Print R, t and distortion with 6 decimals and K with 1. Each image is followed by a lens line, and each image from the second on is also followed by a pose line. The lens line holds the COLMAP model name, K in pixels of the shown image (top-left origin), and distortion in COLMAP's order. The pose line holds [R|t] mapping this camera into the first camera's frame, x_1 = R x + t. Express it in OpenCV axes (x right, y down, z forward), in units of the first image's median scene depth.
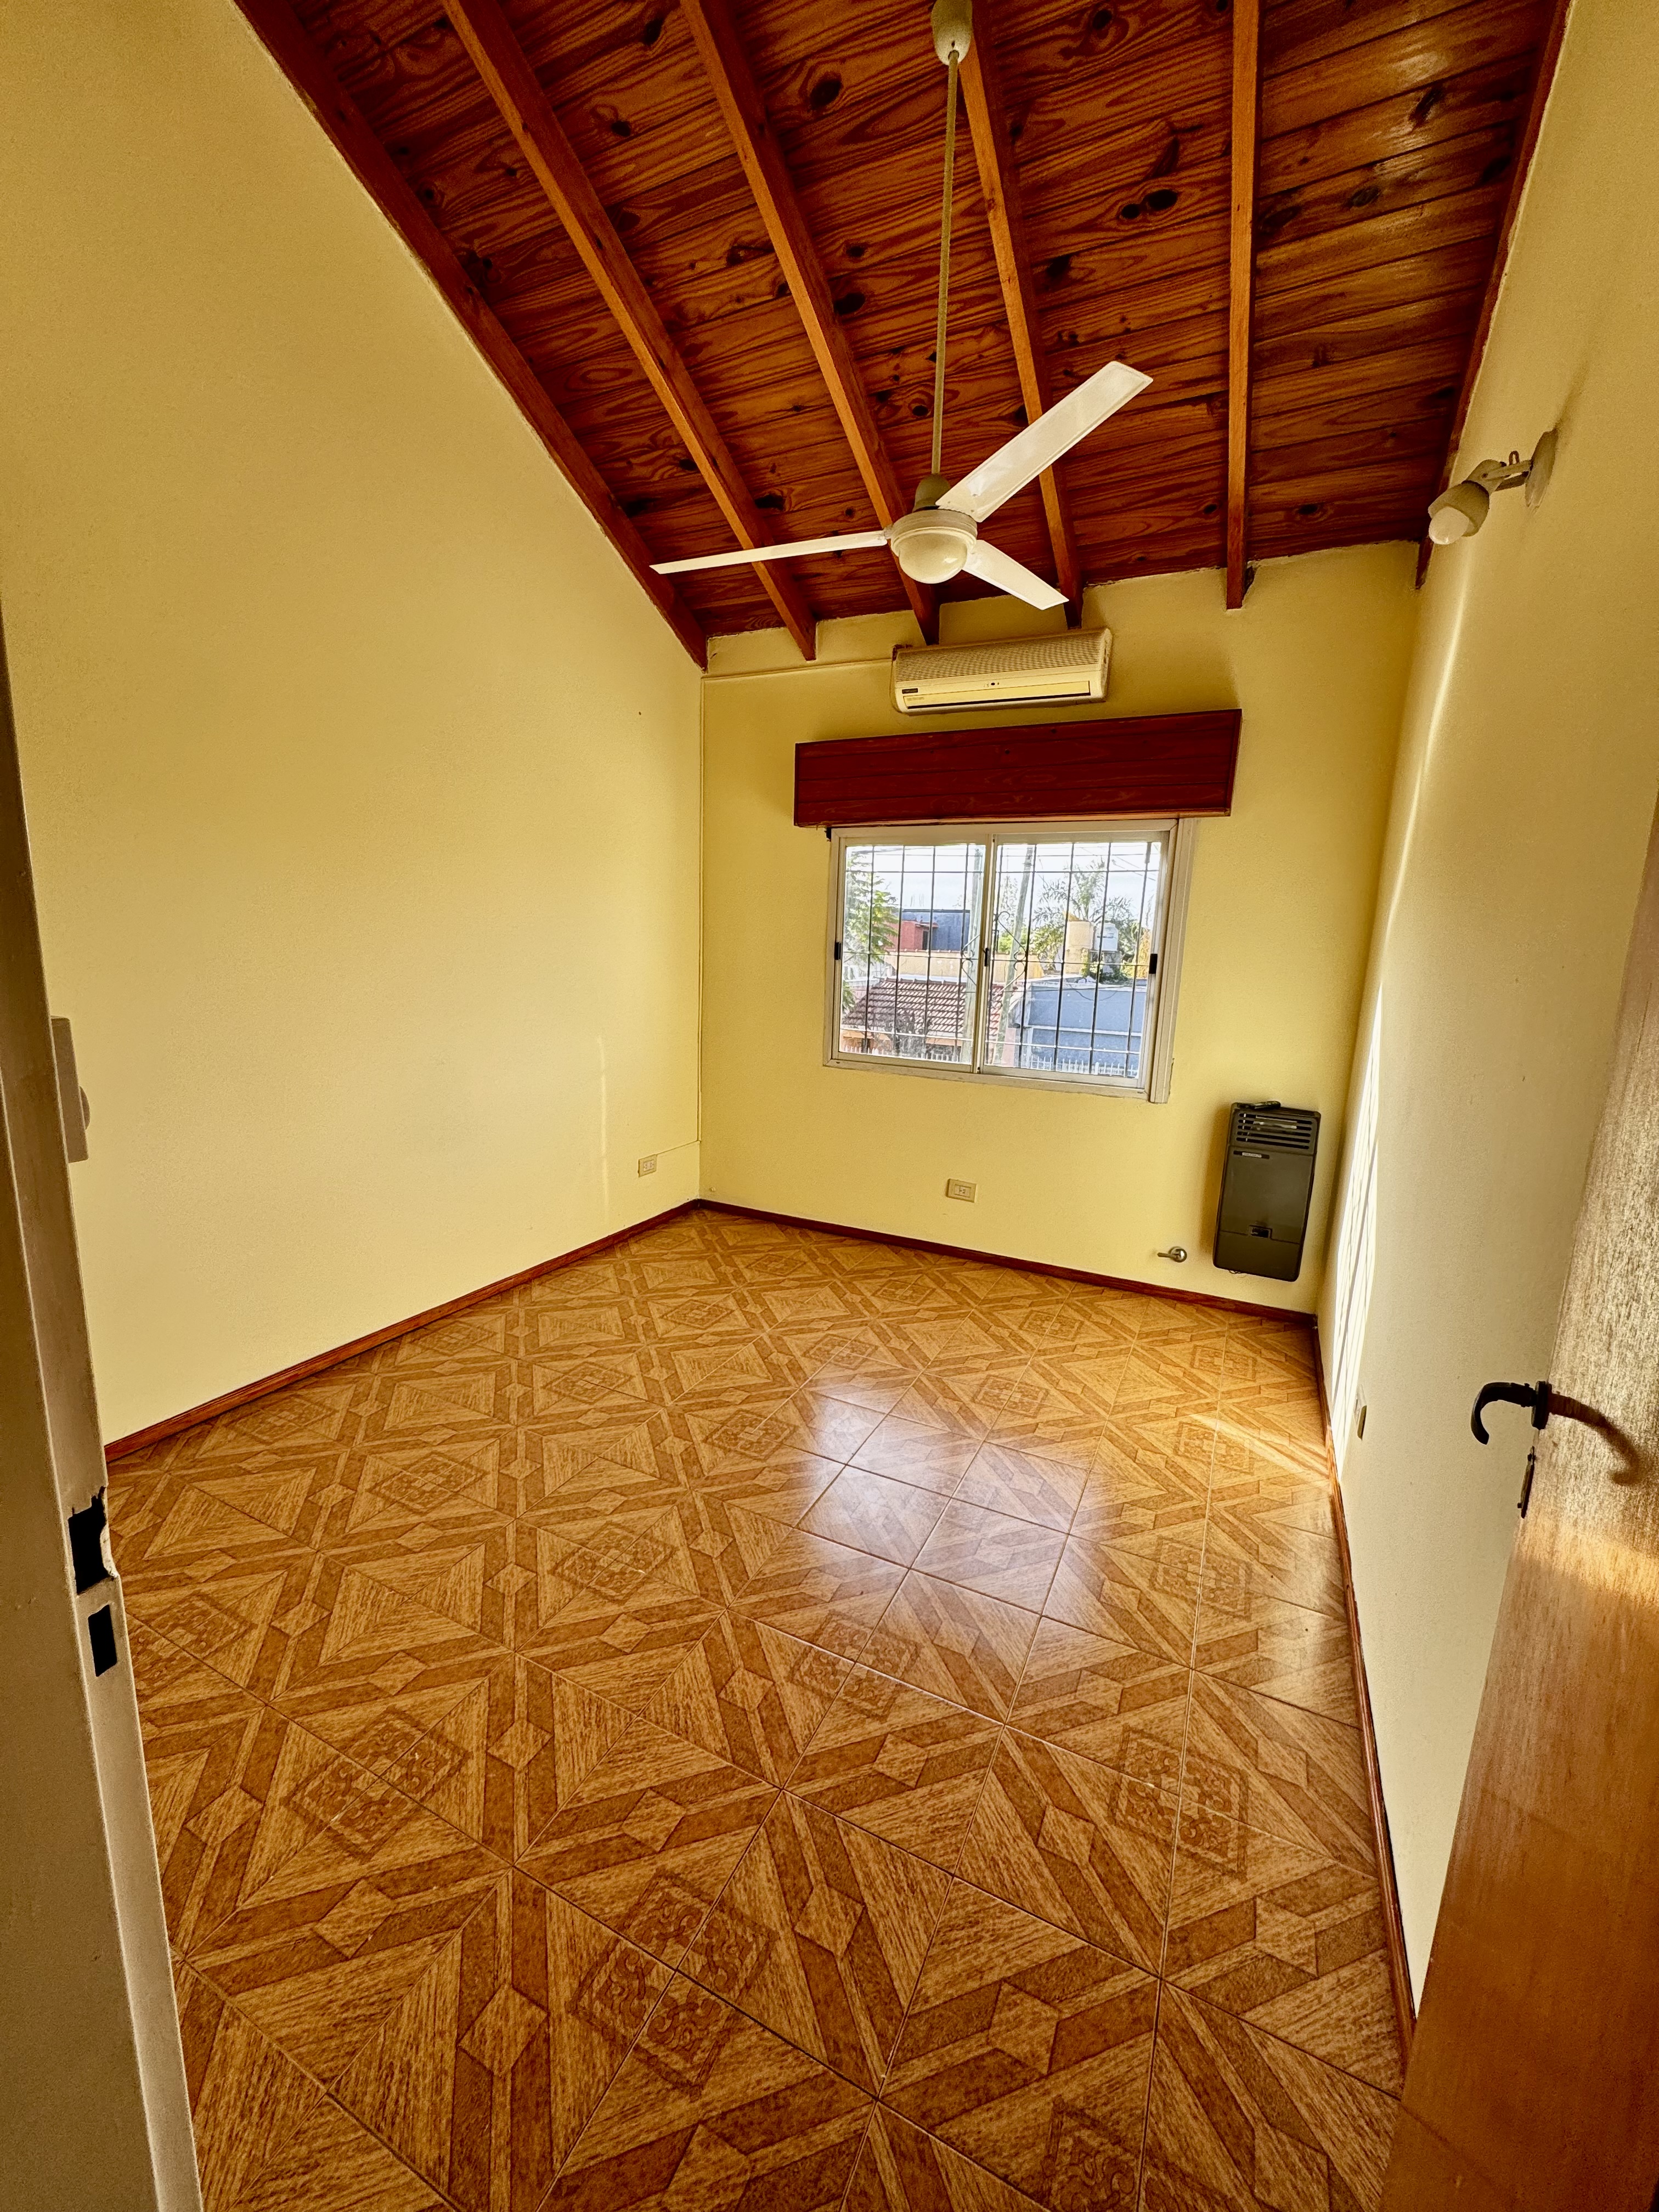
lens RADIAL K [[878.6, 0, 829.5], [0, 878.6, 1106.0], [0, 0, 1]] dist [-0.021639, 0.004305]
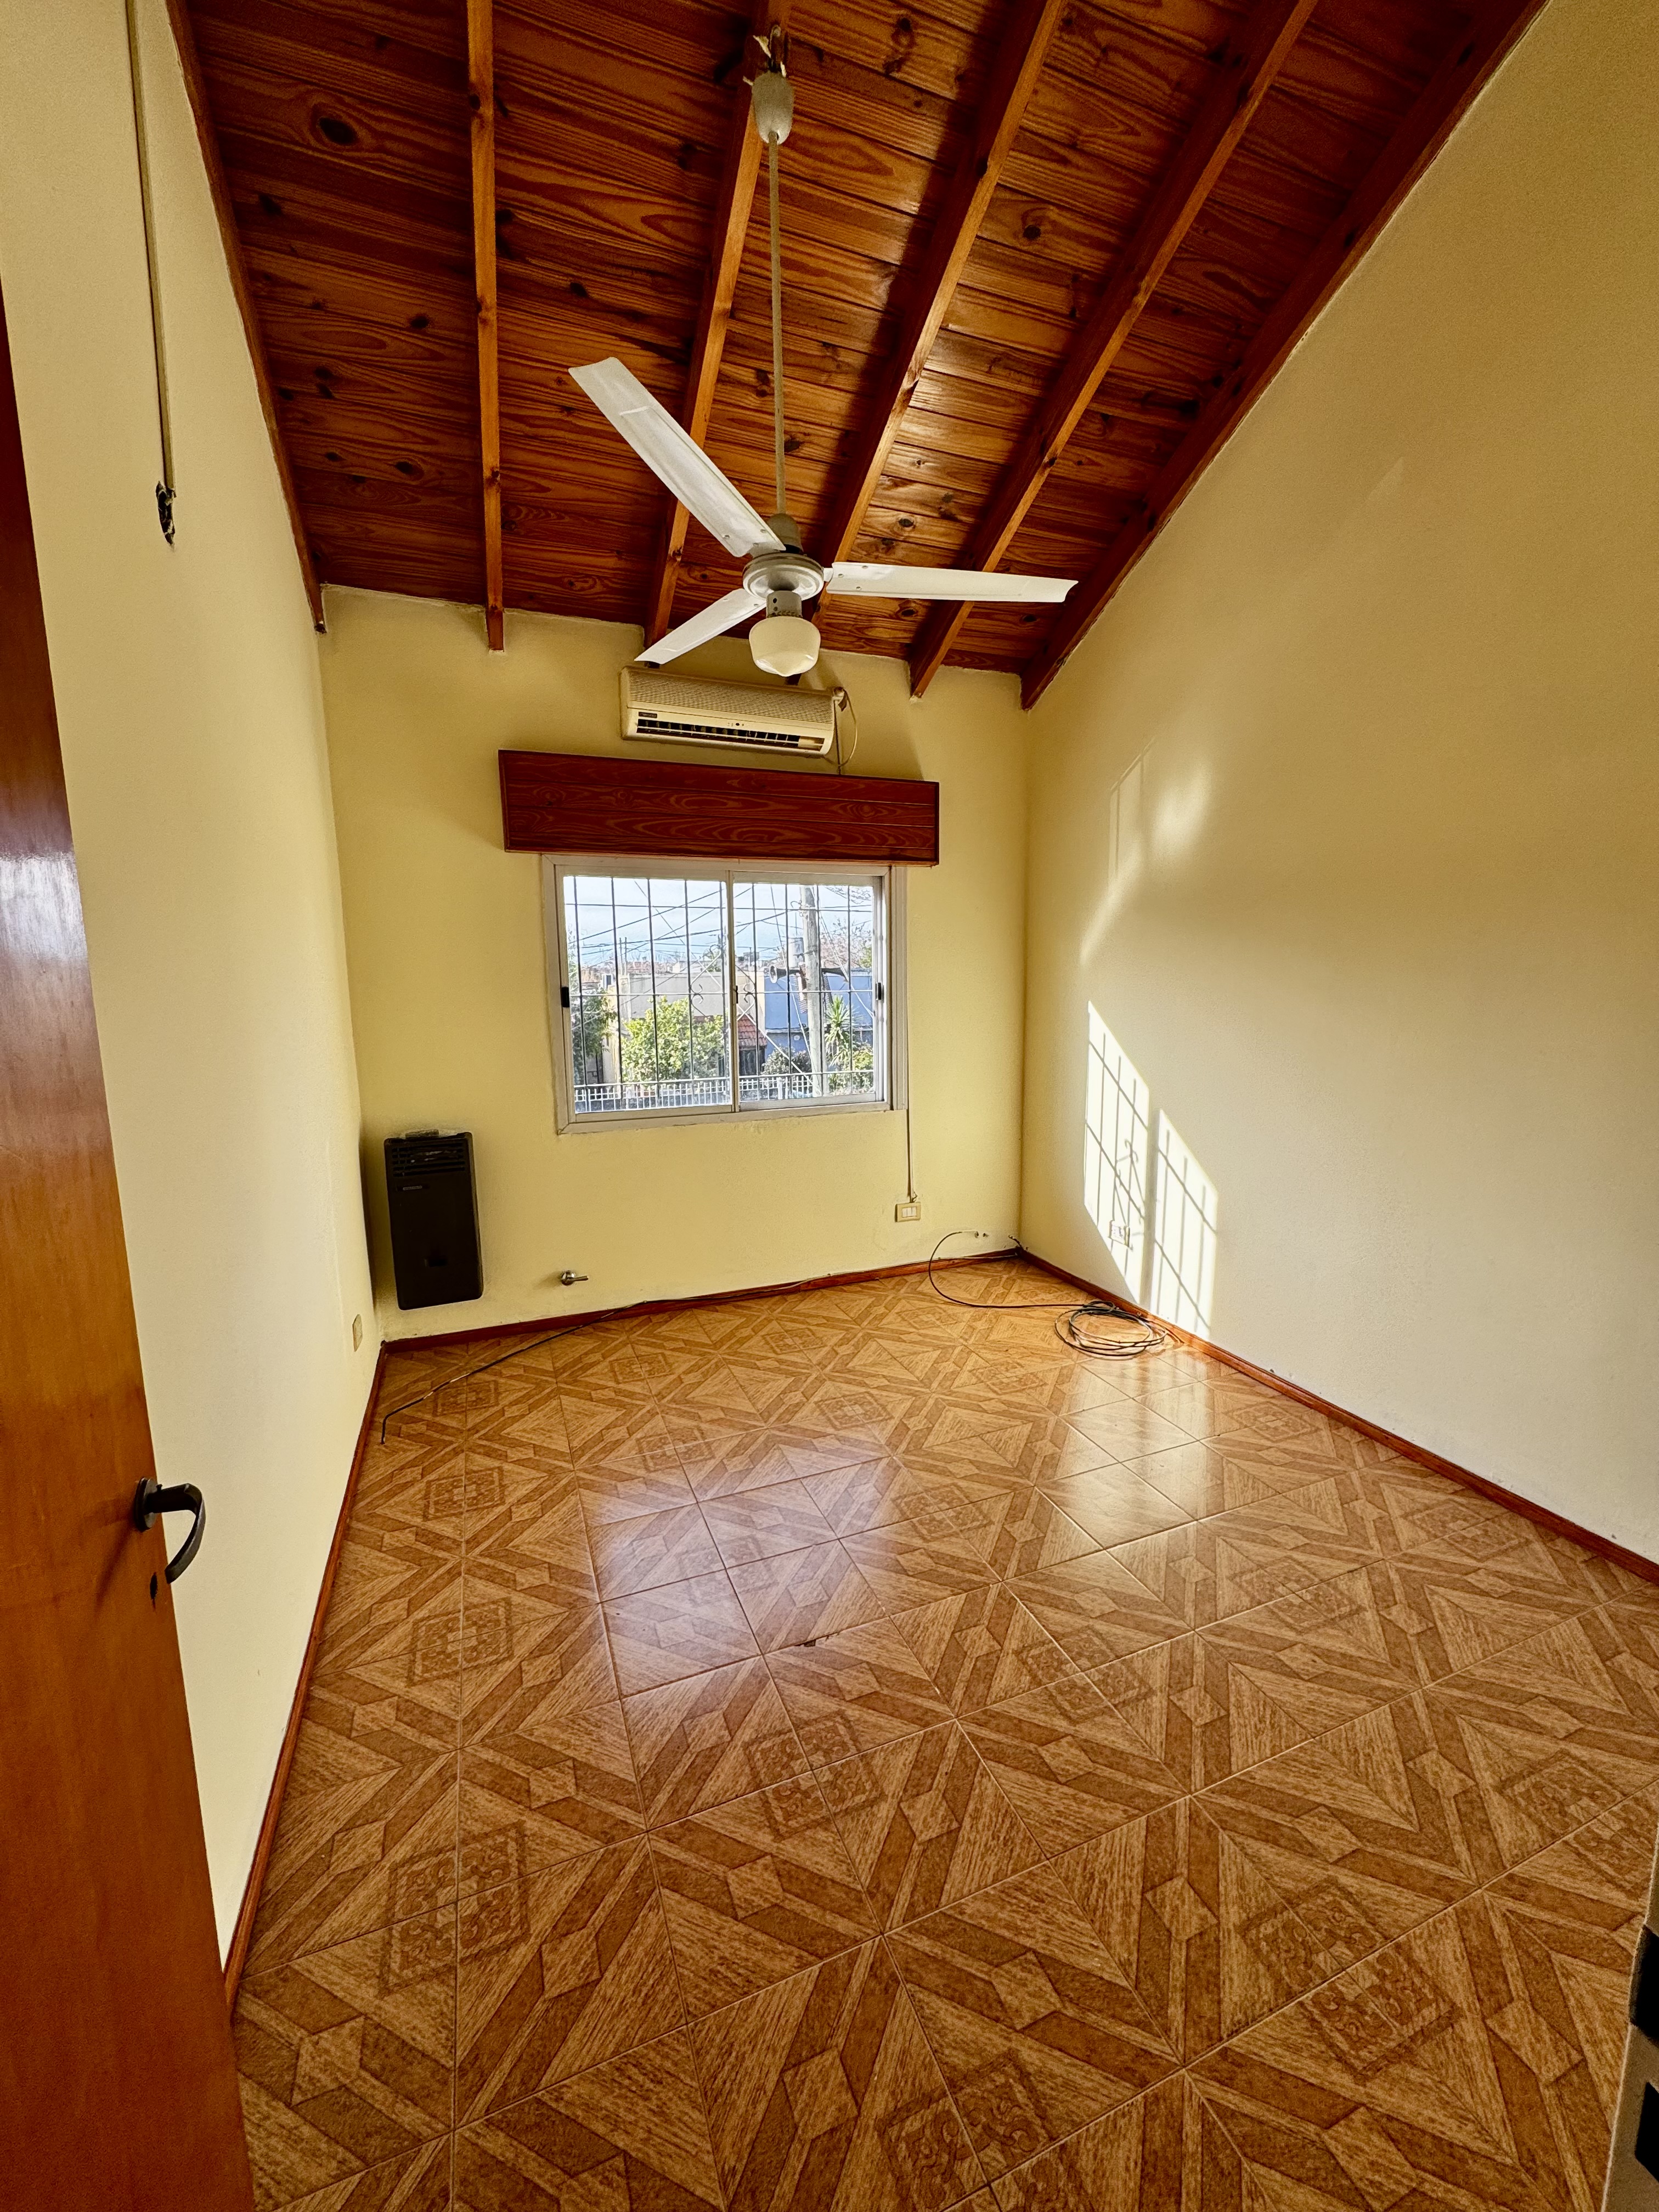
lens RADIAL K [[916.9, 0, 833.8], [0, 916.9, 1077.6], [0, 0, 1]] dist [0.010082, -0.000438]
pose [[0.654969, -0.126585, 0.744978, -0.599626], [0.168240, 0.985552, 0.019550, -0.088953], [-0.736689, 0.112531, 0.666803, 0.272991]]
